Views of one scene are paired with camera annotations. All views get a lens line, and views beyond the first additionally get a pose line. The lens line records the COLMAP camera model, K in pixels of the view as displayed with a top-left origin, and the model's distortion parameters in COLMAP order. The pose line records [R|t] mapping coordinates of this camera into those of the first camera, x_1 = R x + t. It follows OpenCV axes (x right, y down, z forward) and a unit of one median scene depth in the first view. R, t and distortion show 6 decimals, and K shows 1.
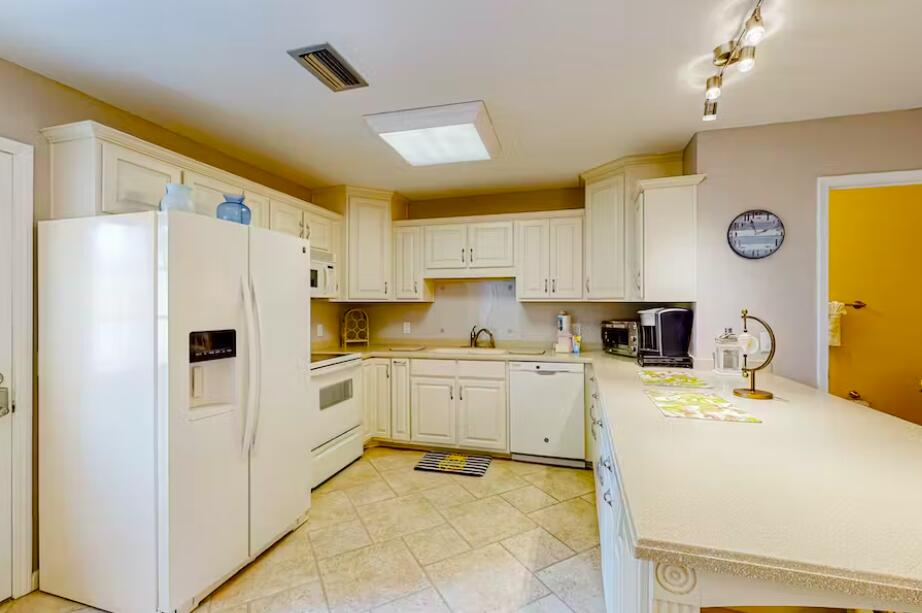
lens RADIAL K [[402.7, 0, 461.0], [0, 402.7, 306.5], [0, 0, 1]] dist [0.000170, -0.000020]
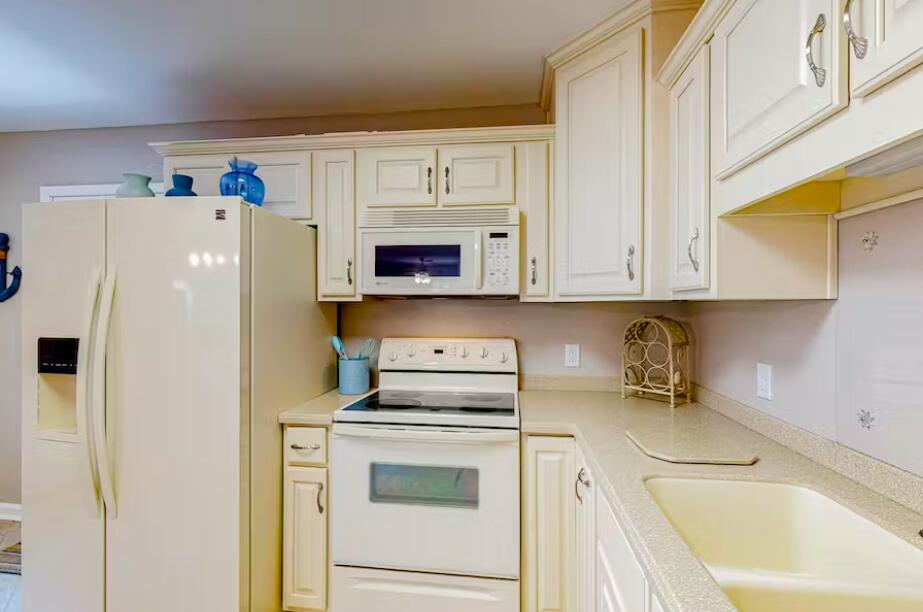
lens RADIAL K [[432.5, 0, 461.5], [0, 432.5, 306.0], [0, 0, 1]] dist [-0.001041, -0.000181]
pose [[0.147293, 0.002437, -0.989090, 0.218549], [-0.003185, 0.999993, 0.001990, -0.008405], [0.989088, 0.002857, 0.147300, 0.888885]]
